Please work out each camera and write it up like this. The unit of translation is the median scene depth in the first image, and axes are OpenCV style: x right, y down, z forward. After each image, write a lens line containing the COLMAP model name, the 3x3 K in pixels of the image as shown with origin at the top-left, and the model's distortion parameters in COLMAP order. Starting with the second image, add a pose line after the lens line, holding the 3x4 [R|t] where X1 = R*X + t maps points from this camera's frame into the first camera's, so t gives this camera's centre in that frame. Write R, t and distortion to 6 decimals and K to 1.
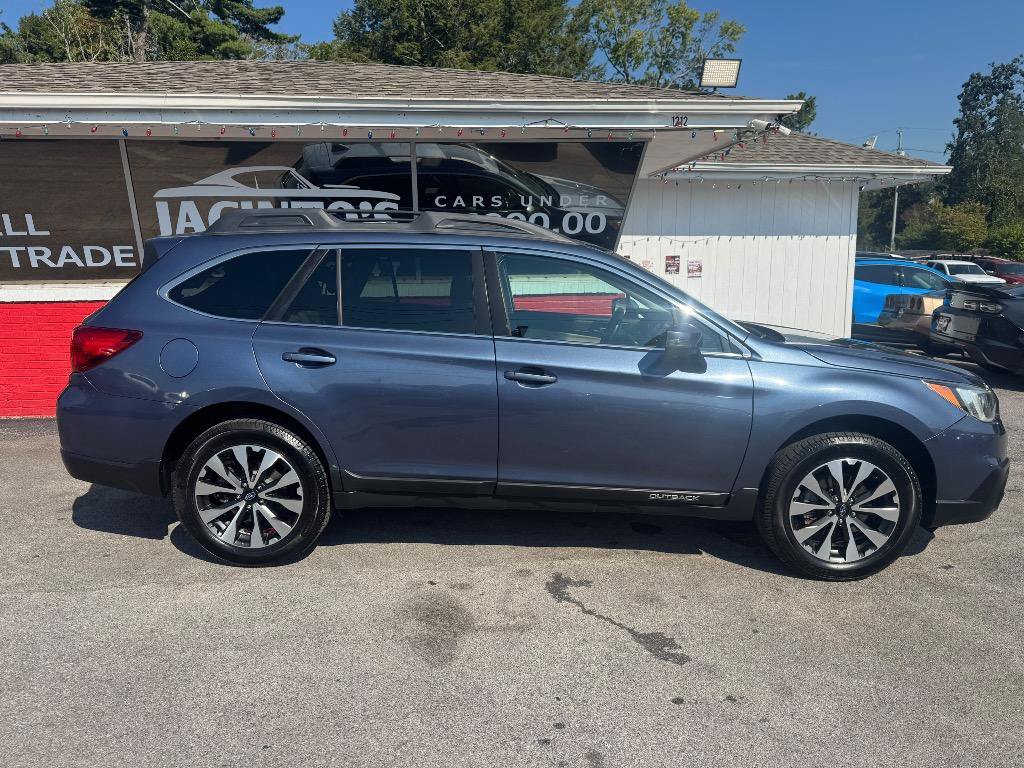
lens RADIAL K [[719.5, 0, 512.0], [0, 719.5, 384.0], [0, 0, 1]] dist [0.055568, -0.077843]
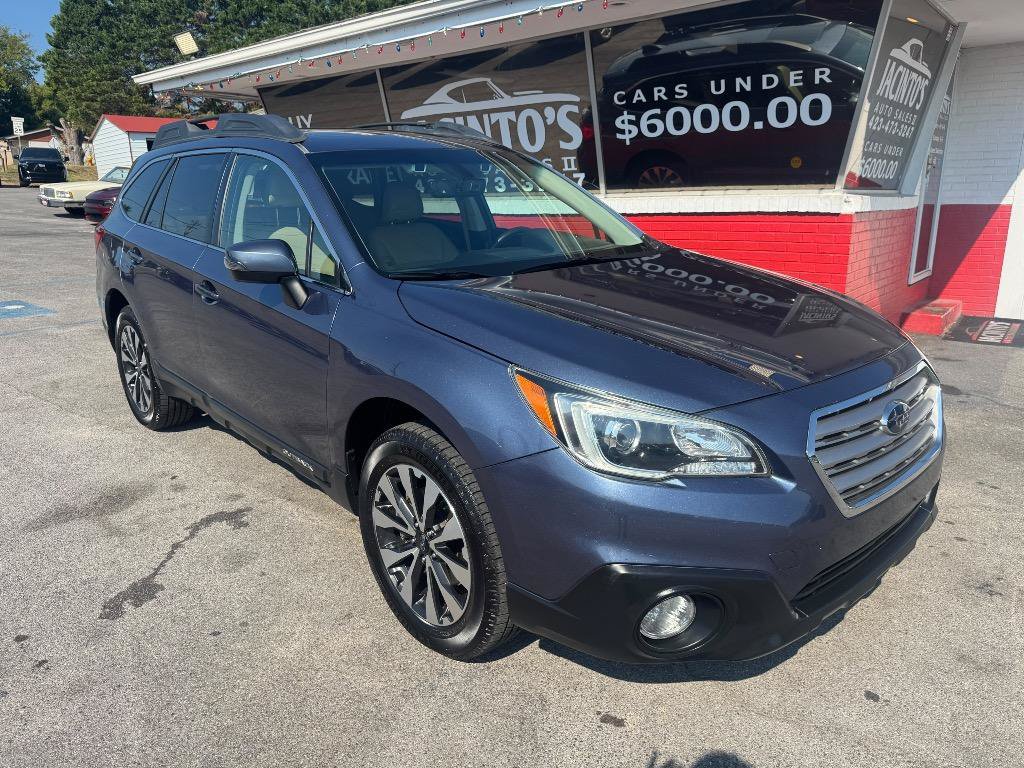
lens RADIAL K [[738.0, 0, 492.0], [0, 738.0, 381.6], [0, 0, 1]] dist [0.035296, -0.059368]
pose [[0.671787, 0.181817, -0.718084, 0.490118], [-0.114408, 0.983244, 0.141923, -0.035817], [0.731856, -0.013188, 0.681332, 0.309407]]
